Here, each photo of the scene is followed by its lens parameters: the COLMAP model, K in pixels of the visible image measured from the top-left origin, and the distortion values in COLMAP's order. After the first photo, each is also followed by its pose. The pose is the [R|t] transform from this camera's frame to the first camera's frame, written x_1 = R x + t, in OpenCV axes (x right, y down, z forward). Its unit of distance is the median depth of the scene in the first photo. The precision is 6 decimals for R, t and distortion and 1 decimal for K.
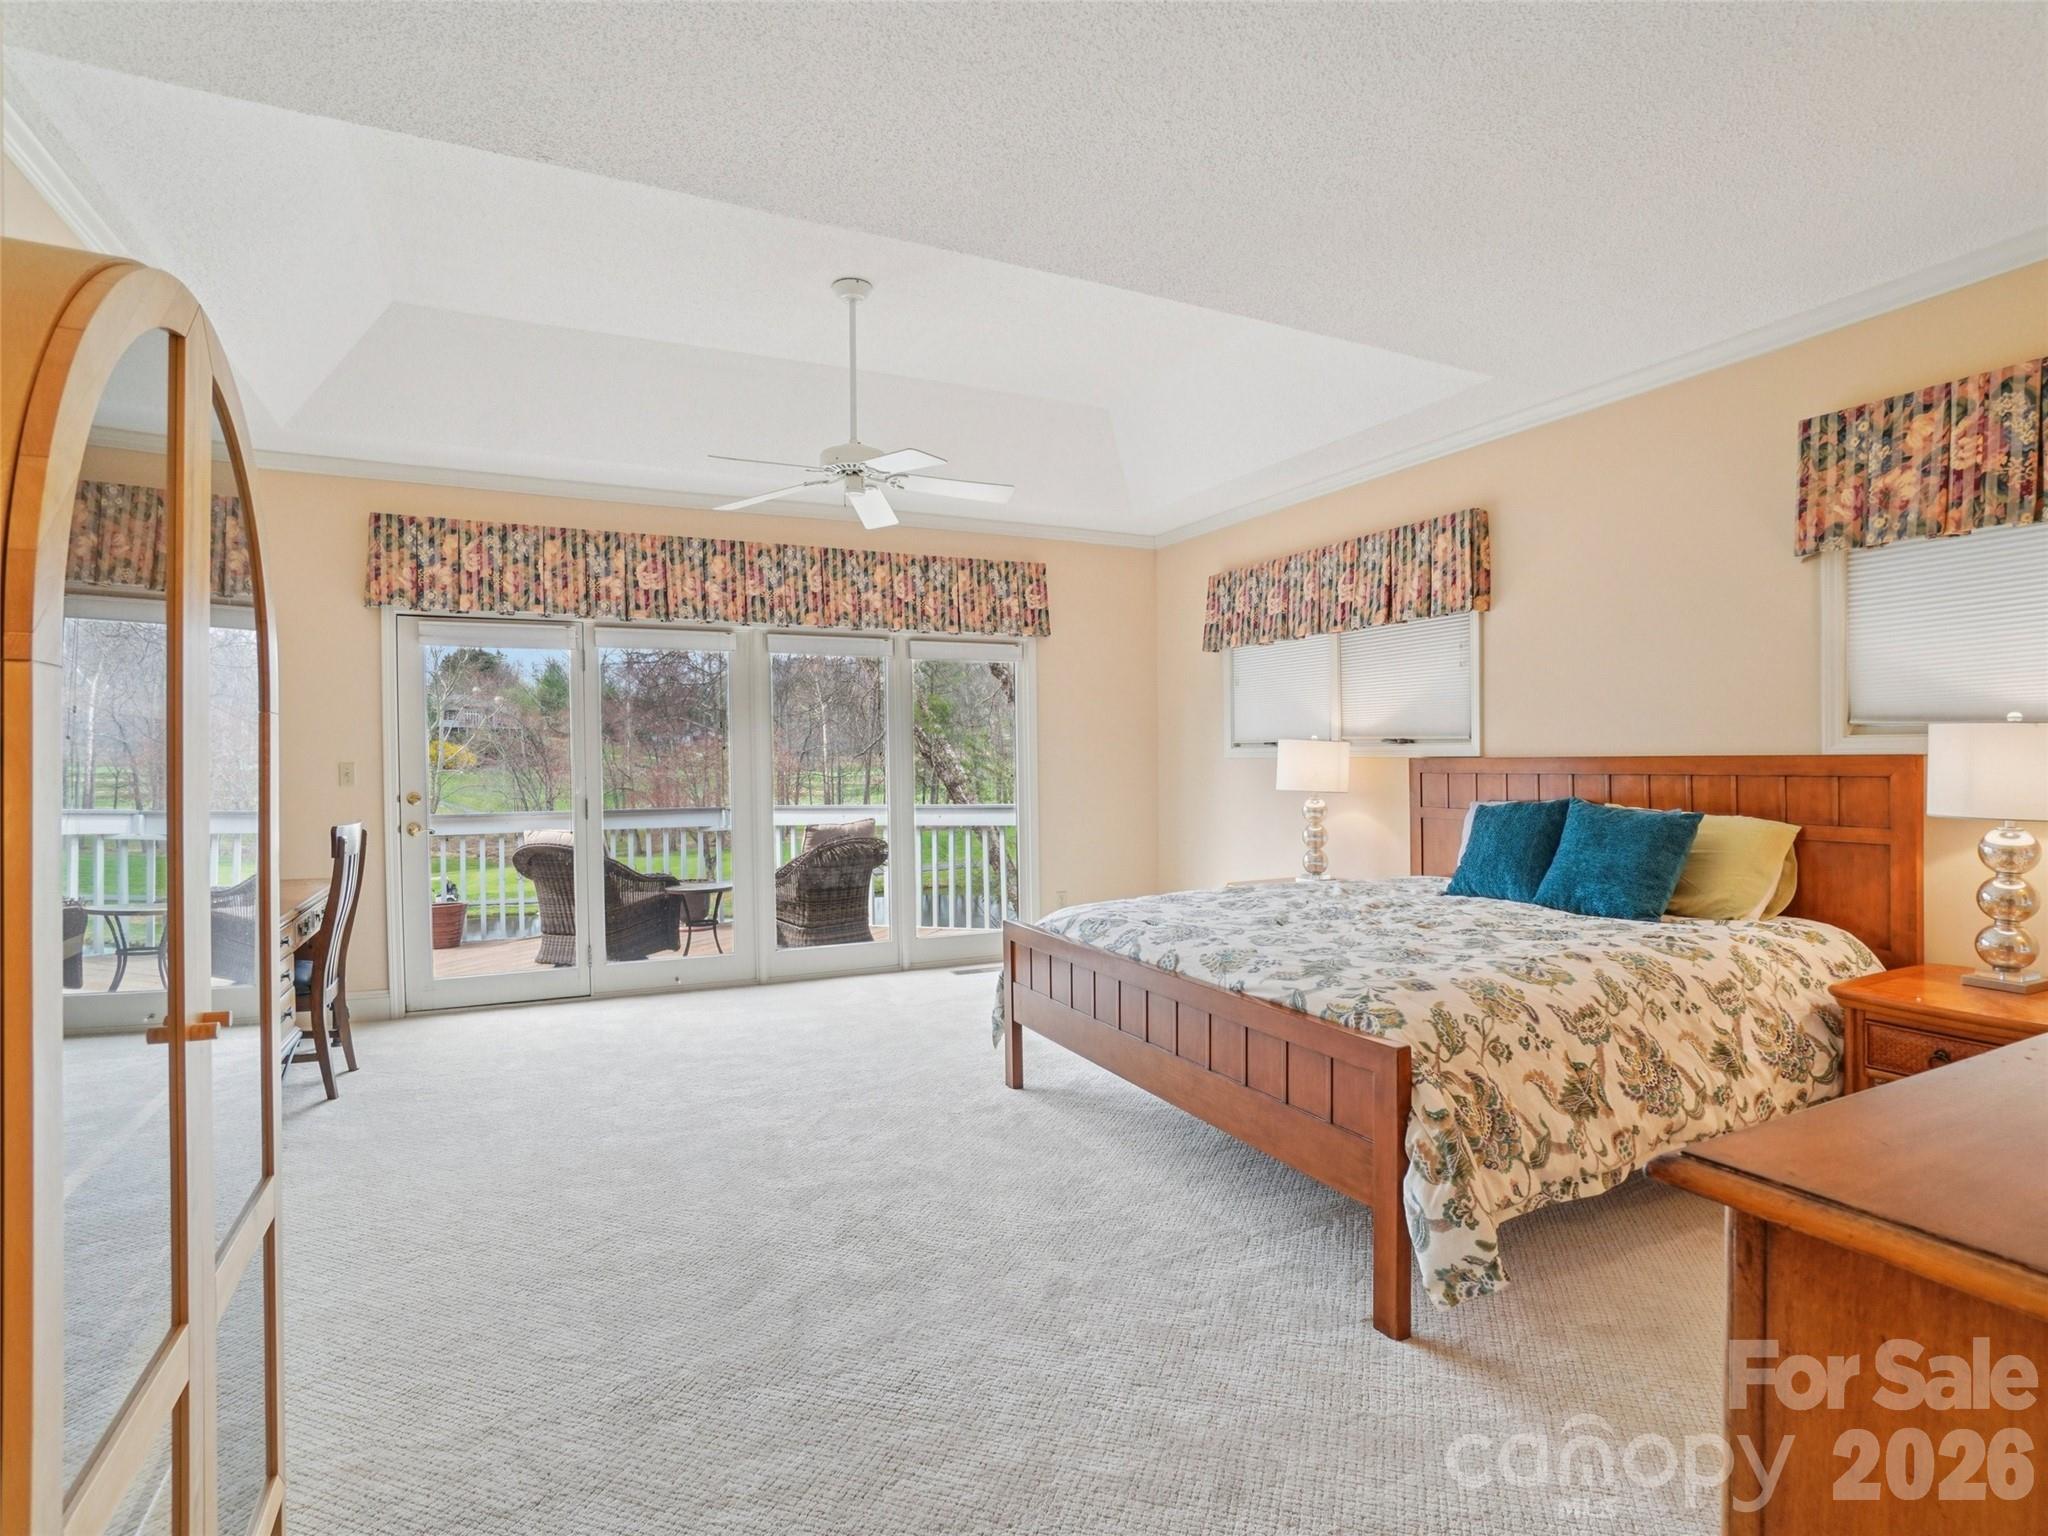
lens RADIAL K [[1018.5, 0, 1014.1], [0, 1018.5, 757.8], [0, 0, 1]] dist [-0.068040, 0.024093]
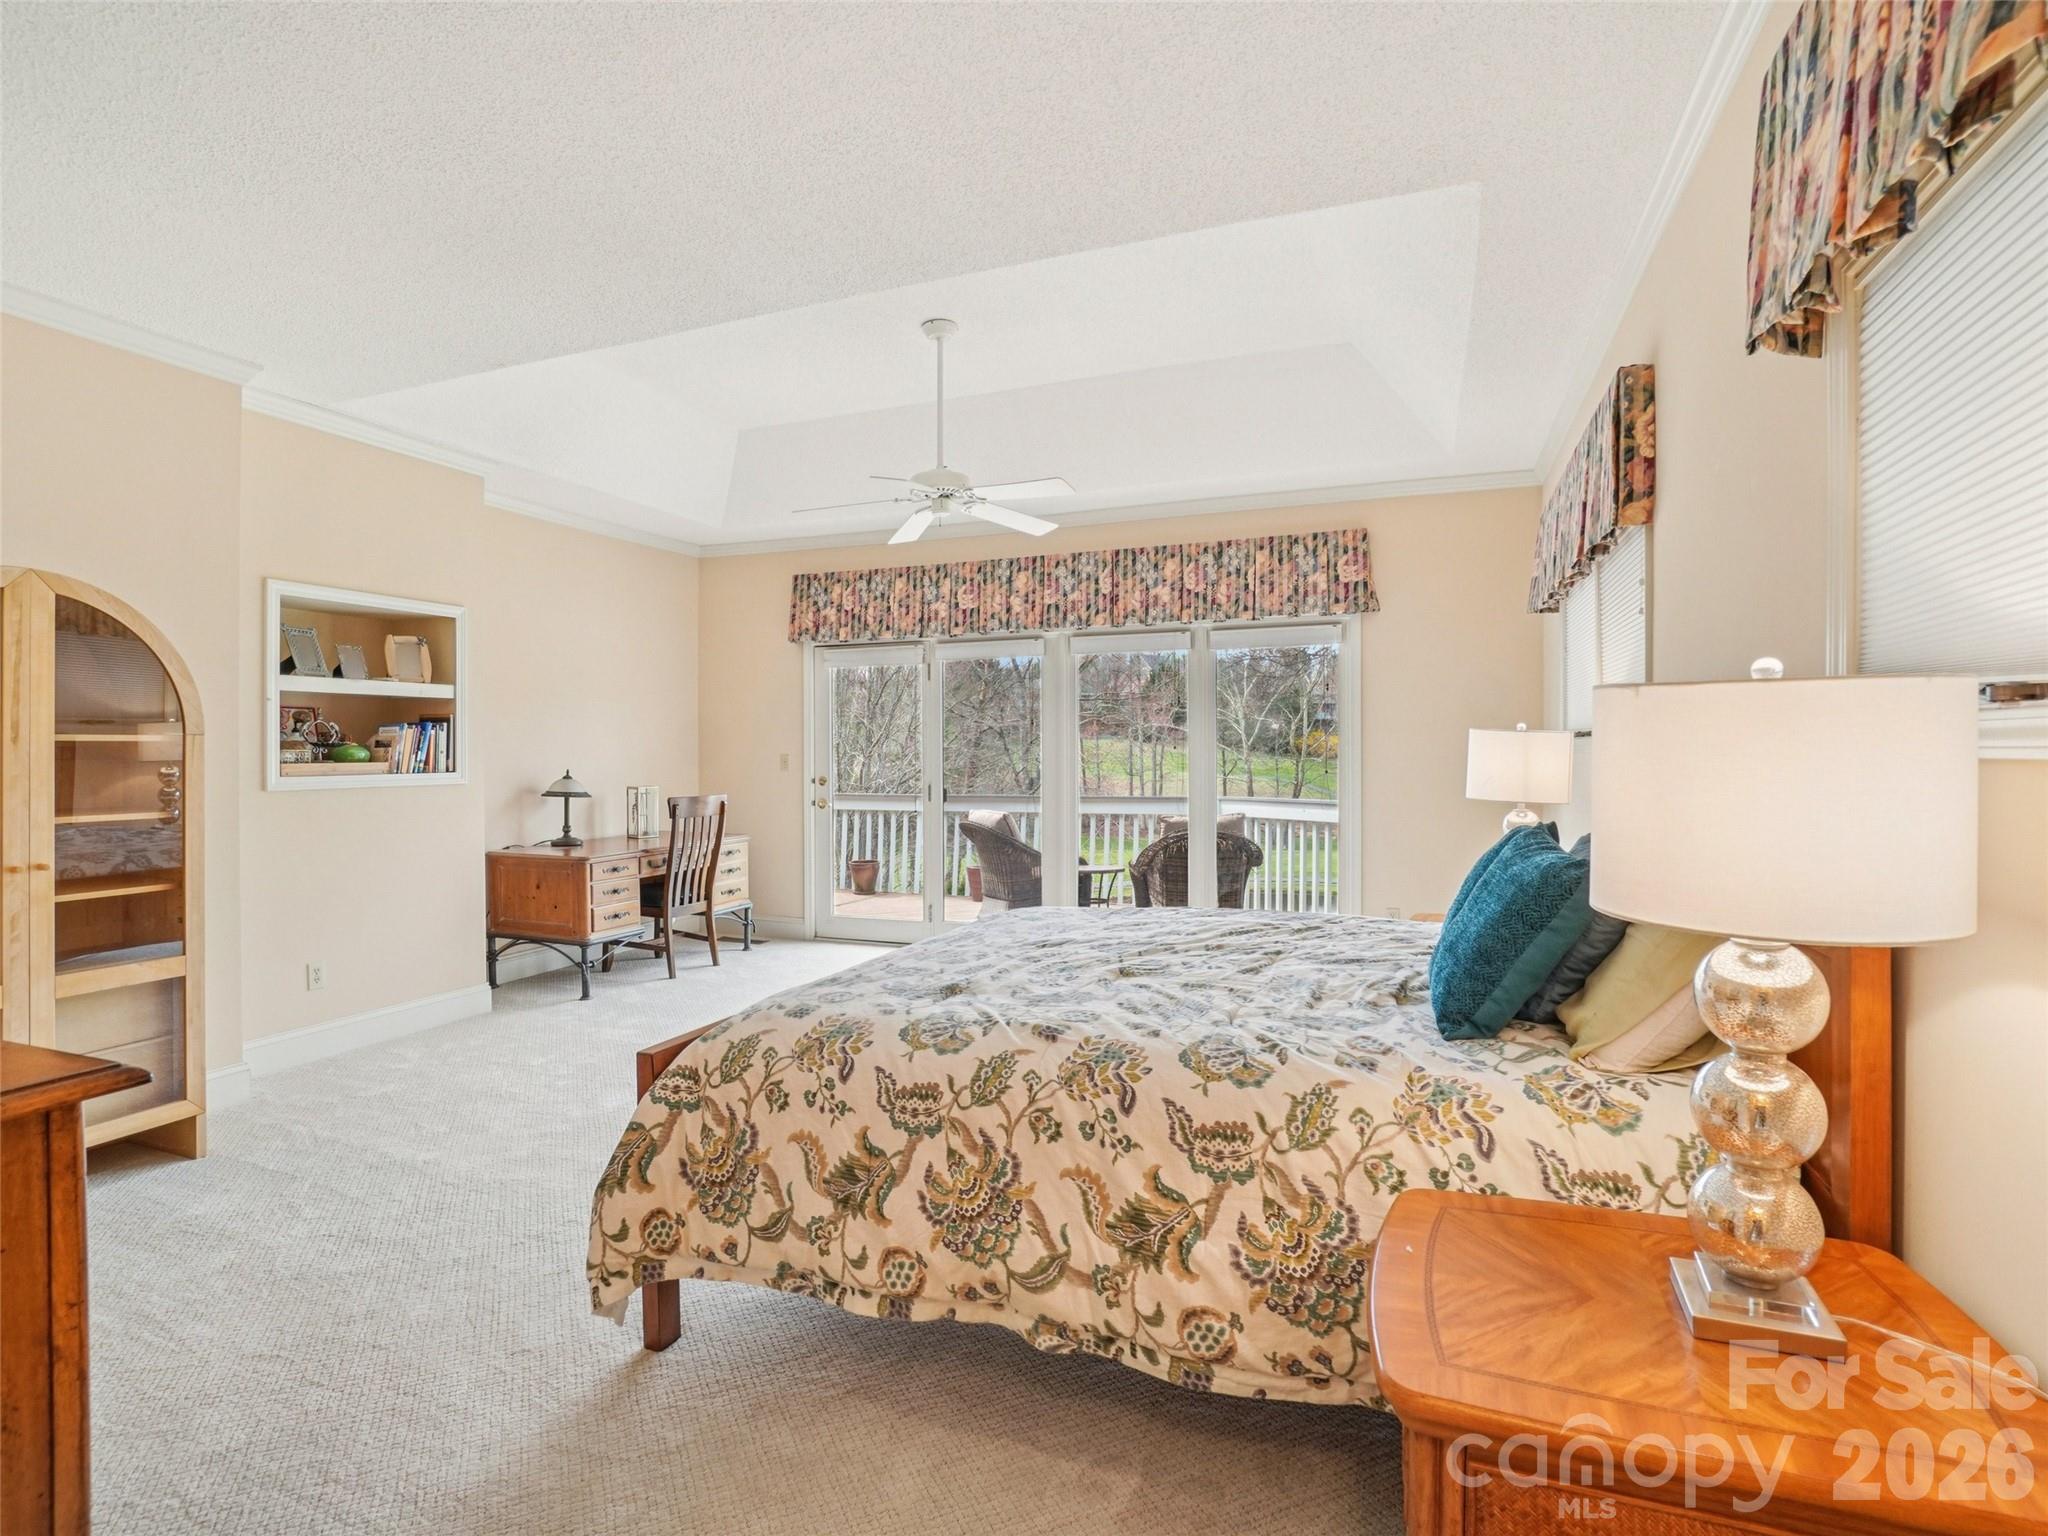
lens RADIAL K [[994.3, 0, 1024.0], [0, 994.3, 768.0], [0, 0, 1]] dist [-0.061630, 0.023797]
pose [[0.693126, 0.012650, -0.720706, 0.499731], [0.001496, 0.999819, 0.018987, -0.002365], [0.720815, -0.014238, 0.692981, 0.228918]]
